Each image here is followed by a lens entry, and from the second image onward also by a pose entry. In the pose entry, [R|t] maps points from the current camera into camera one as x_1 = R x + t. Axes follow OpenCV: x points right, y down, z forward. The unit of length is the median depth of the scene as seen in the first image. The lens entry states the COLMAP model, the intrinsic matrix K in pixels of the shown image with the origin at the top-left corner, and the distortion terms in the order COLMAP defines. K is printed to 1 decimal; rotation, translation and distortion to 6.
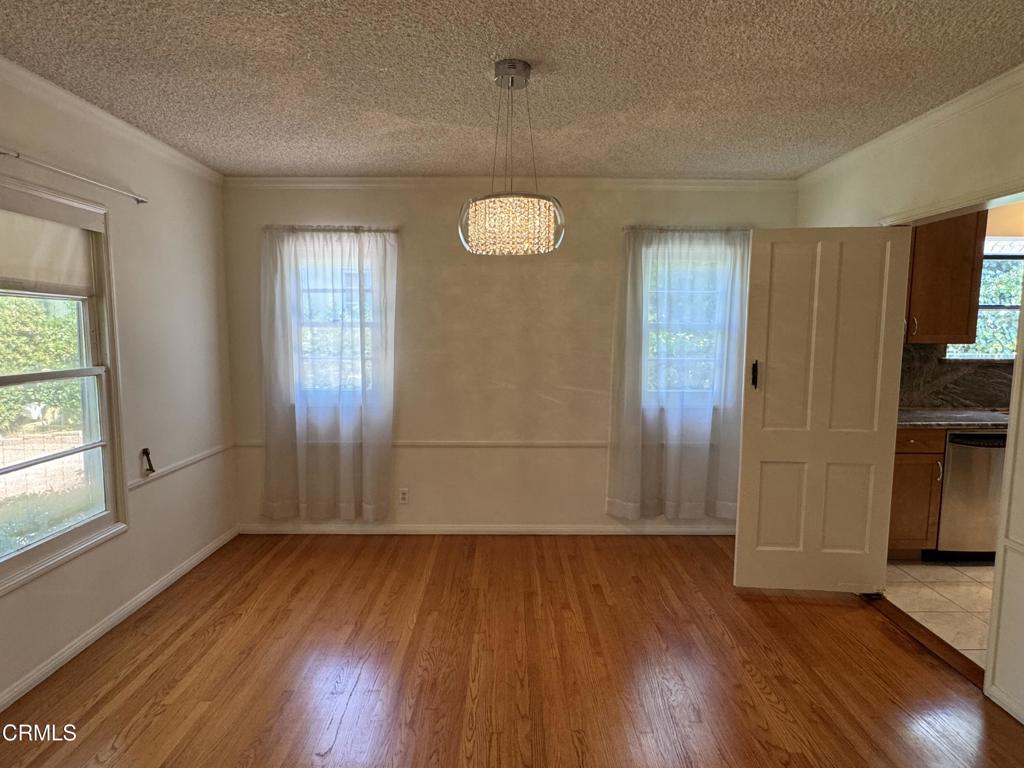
lens RADIAL K [[547.5, 0, 512.0], [0, 547.5, 383.3], [0, 0, 1]] dist [-0.002211, 0.002032]
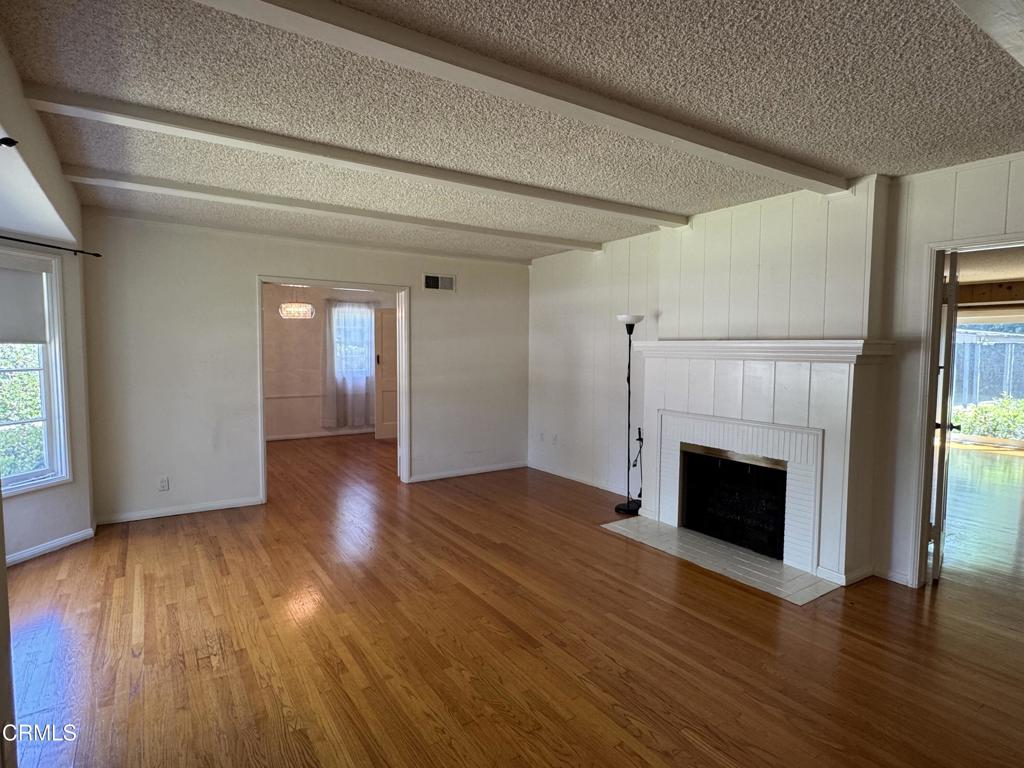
lens RADIAL K [[547.5, 0, 509.0], [0, 547.5, 382.5], [0, 0, 1]] dist [-0.002211, 0.002032]
pose [[0.834369, -0.036925, 0.549968, -0.413052], [0.053559, 0.998463, -0.014219, 0.135101], [-0.548598, 0.041320, 0.835065, -1.297765]]
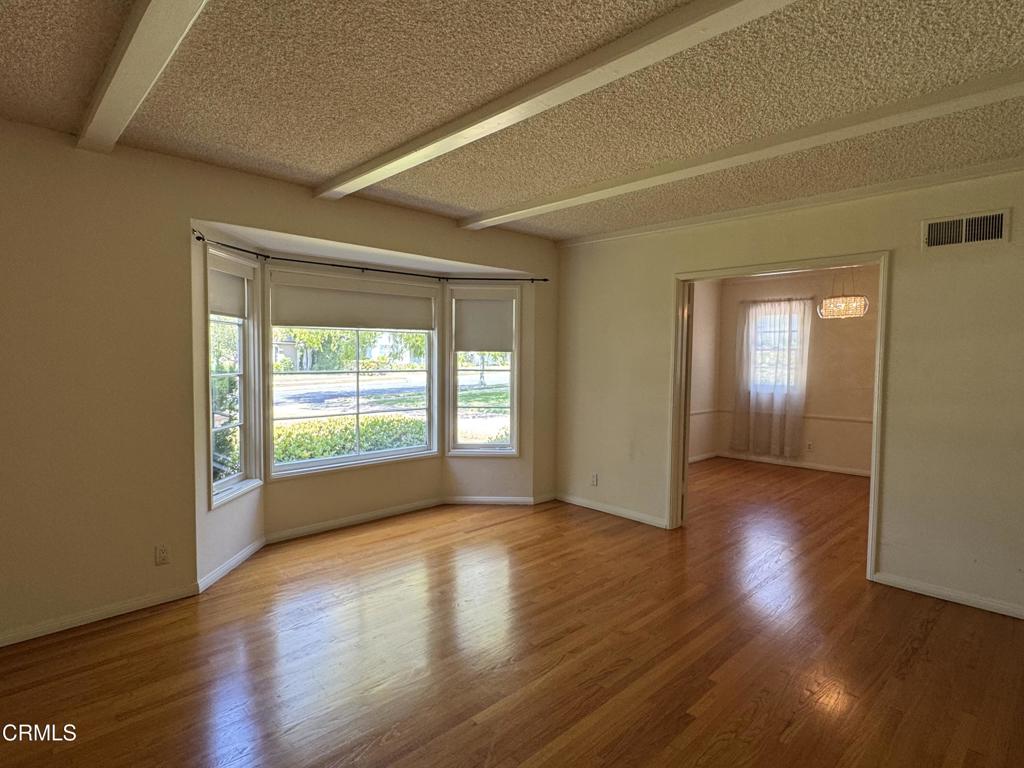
lens RADIAL K [[547.5, 0, 512.3], [0, 547.5, 387.5], [0, 0, 1]] dist [-0.002211, 0.002032]
pose [[0.698731, 0.039480, -0.714295, 0.394646], [-0.070685, 0.997400, -0.014017, 0.112397], [0.711884, 0.060284, 0.699705, -0.947837]]
